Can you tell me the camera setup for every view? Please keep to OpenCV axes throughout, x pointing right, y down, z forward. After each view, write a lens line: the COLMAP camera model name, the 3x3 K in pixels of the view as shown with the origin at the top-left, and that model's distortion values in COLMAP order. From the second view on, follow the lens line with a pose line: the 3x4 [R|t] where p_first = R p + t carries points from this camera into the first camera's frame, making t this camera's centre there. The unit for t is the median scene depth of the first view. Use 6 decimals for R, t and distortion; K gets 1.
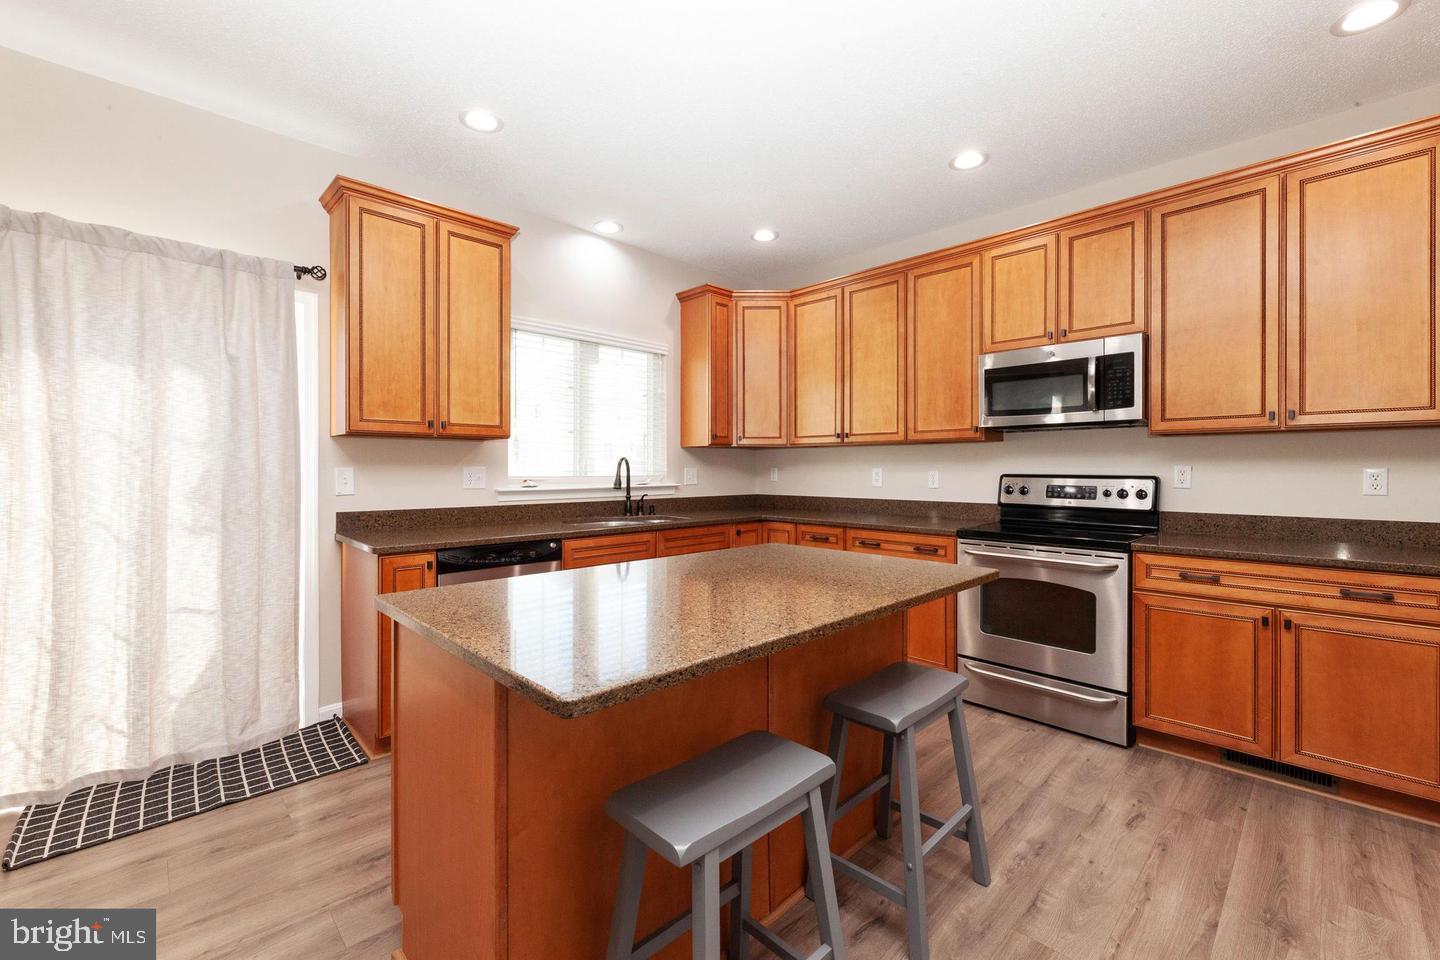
lens RADIAL K [[599.8, 0, 718.8], [0, 599.8, 479.2], [0, 0, 1]] dist [-0.001045, 0.000094]
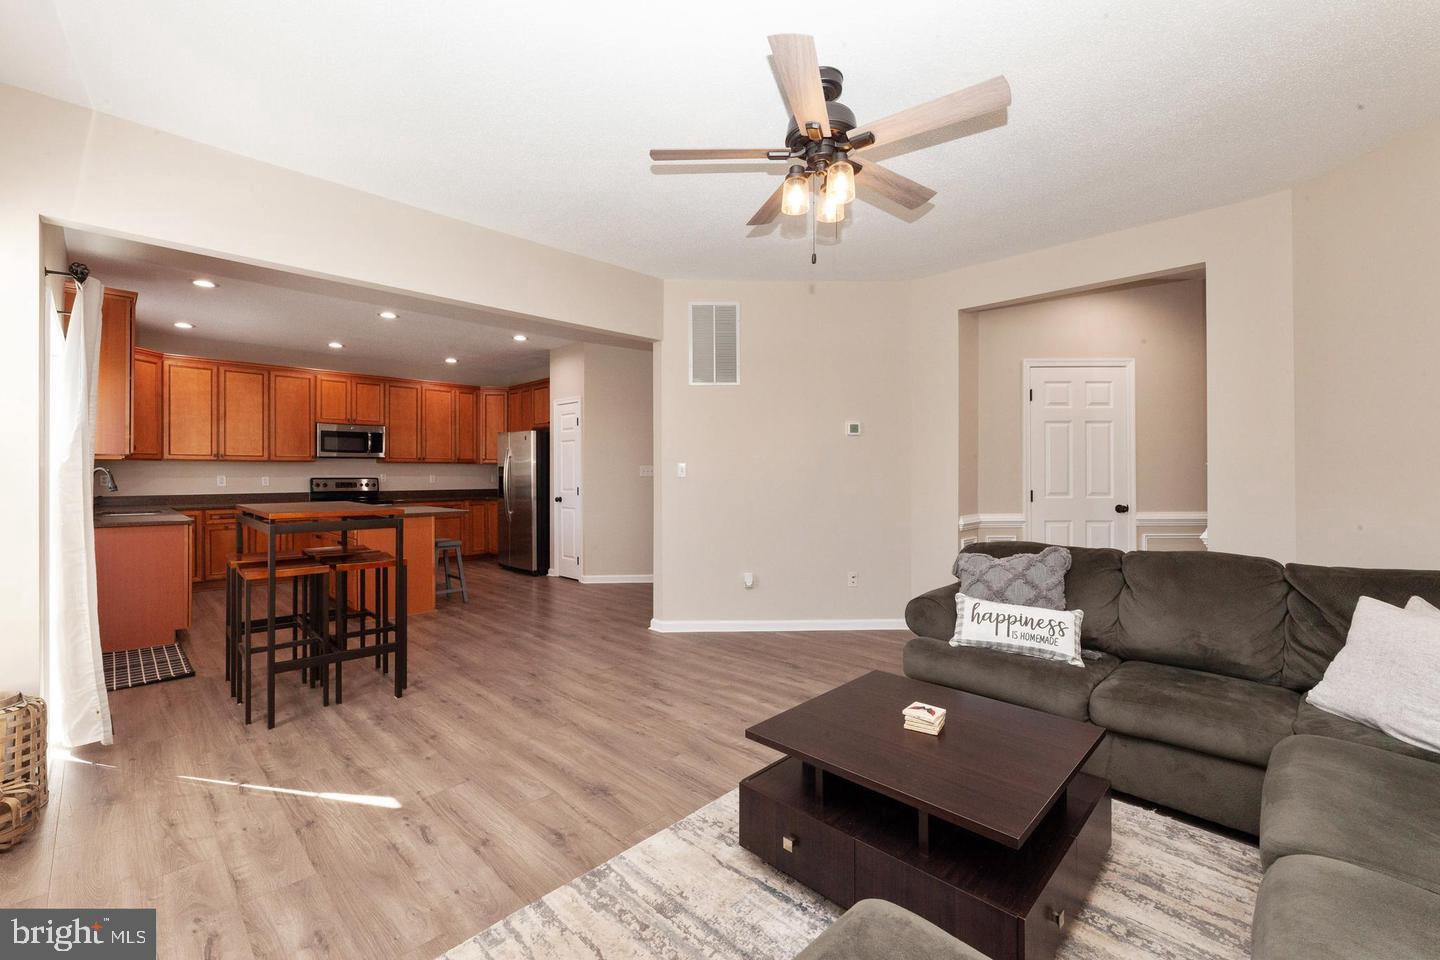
lens RADIAL K [[599.8, 0, 705.0], [0, 599.8, 471.9], [0, 0, 1]] dist [-0.001045, 0.000094]
pose [[-0.012365, 0.001758, 0.999922, -2.095436], [0.019333, 0.999812, -0.001519, 0.001224], [-0.999737, 0.019313, -0.012396, -0.448931]]
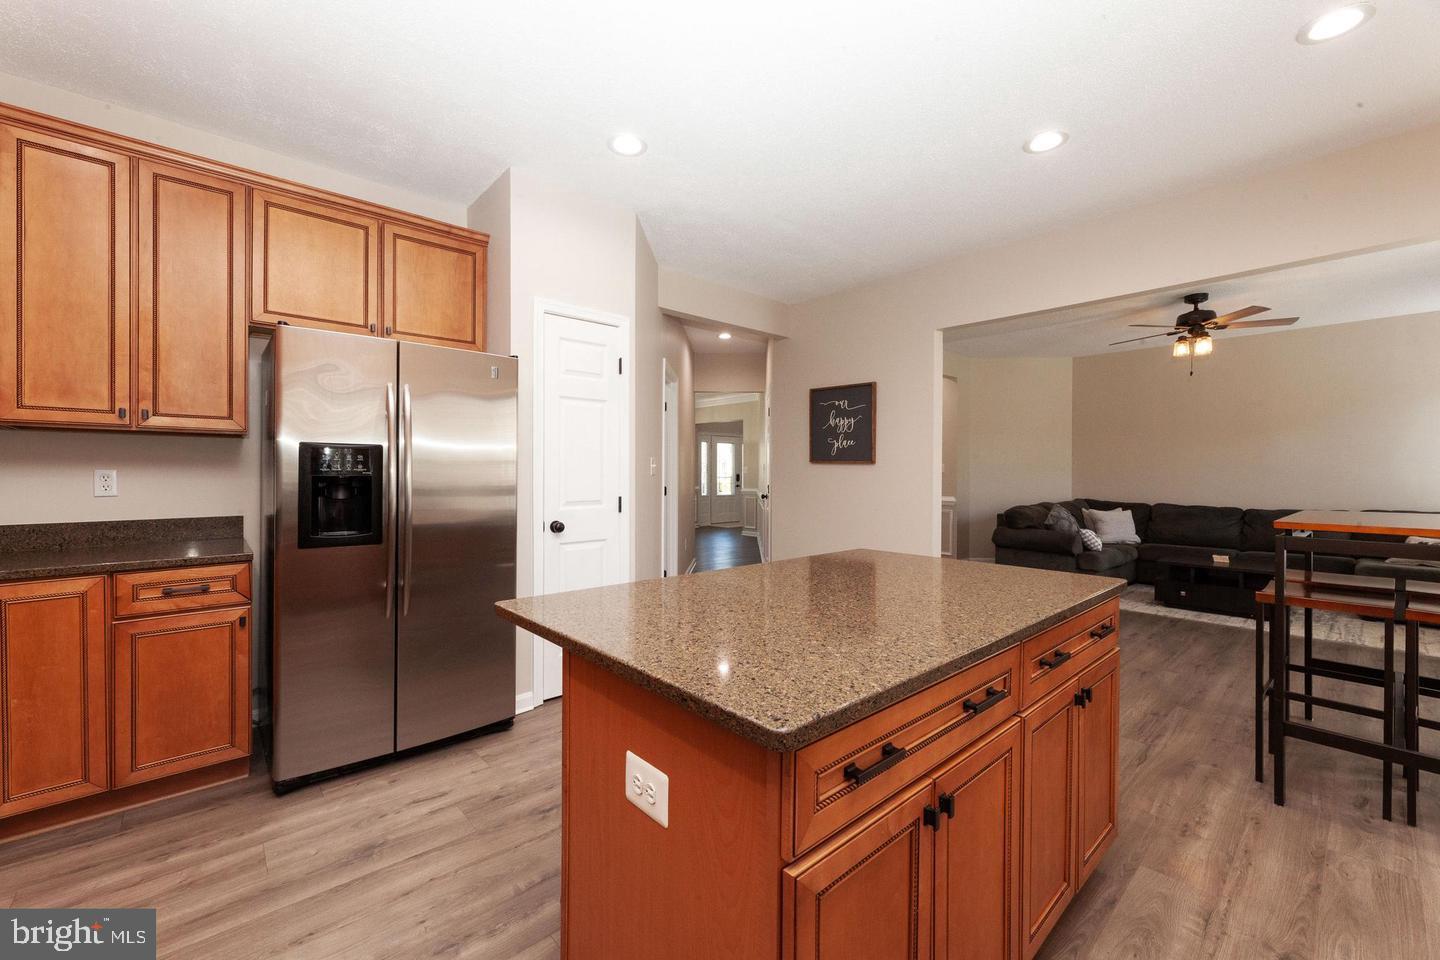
lens RADIAL K [[577.2, 0, 706.0], [0, 577.2, 482.2], [0, 0, 1]] dist [-0.009880, -0.000011]
pose [[-0.998105, -0.000932, 0.061532, 0.101676], [0.001229, 0.999384, 0.035076, -0.027524], [-0.061526, 0.035085, -0.997489, 1.216070]]
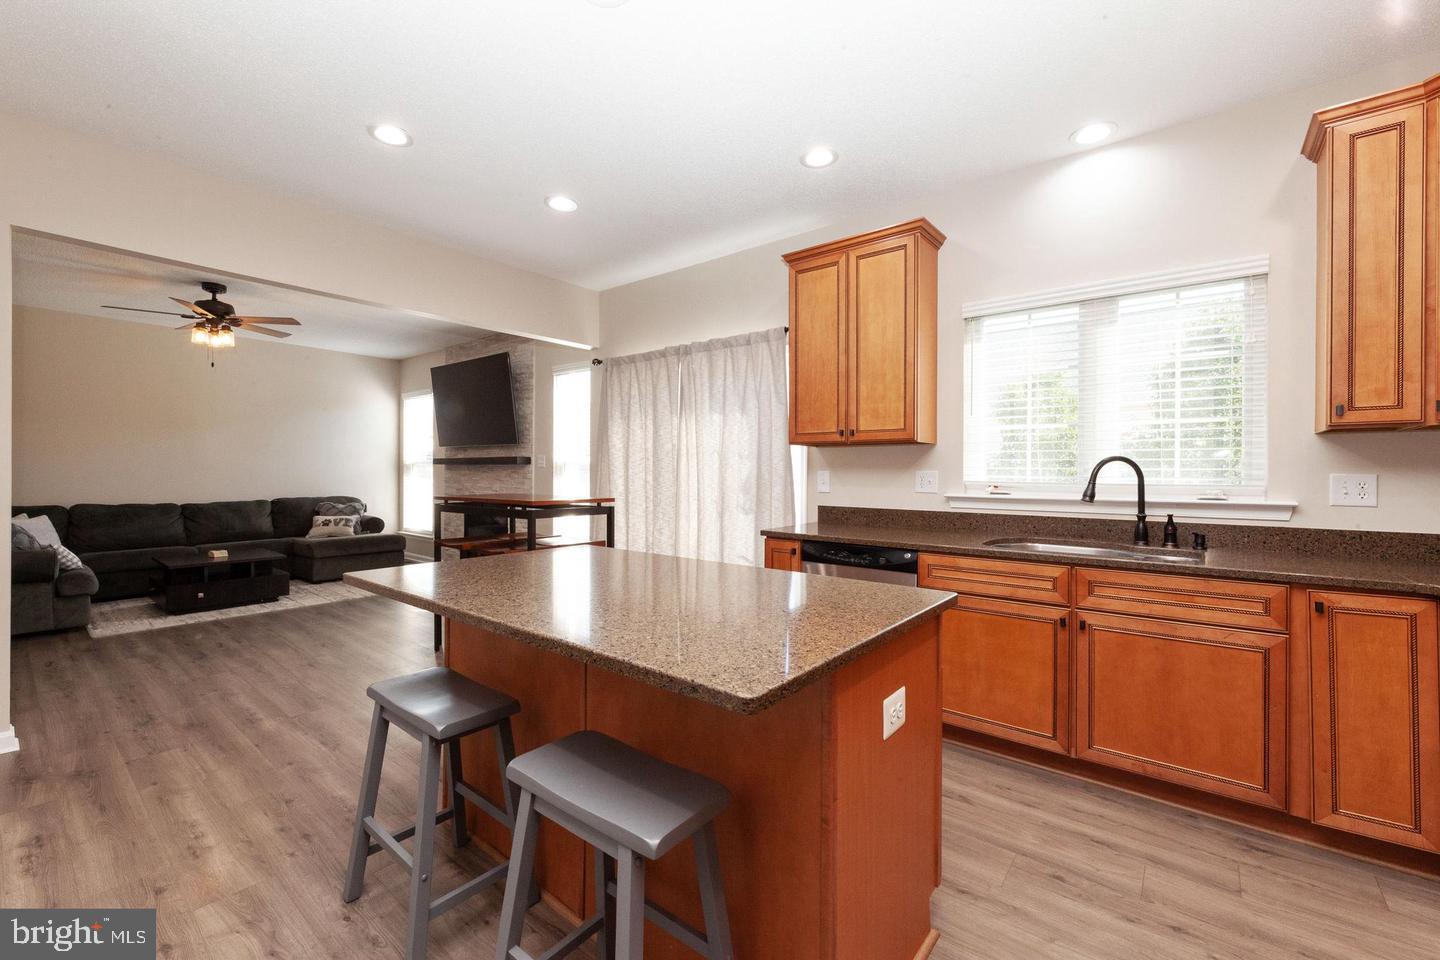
lens RADIAL K [[599.8, 0, 717.8], [0, 599.8, 470.1], [0, 0, 1]] dist [-0.001045, 0.000094]
pose [[0.113313, 0.001058, -0.993559, 0.642087], [-0.021377, 0.999771, -0.001374, -0.014842], [0.993329, 0.021395, 0.113310, 0.654114]]
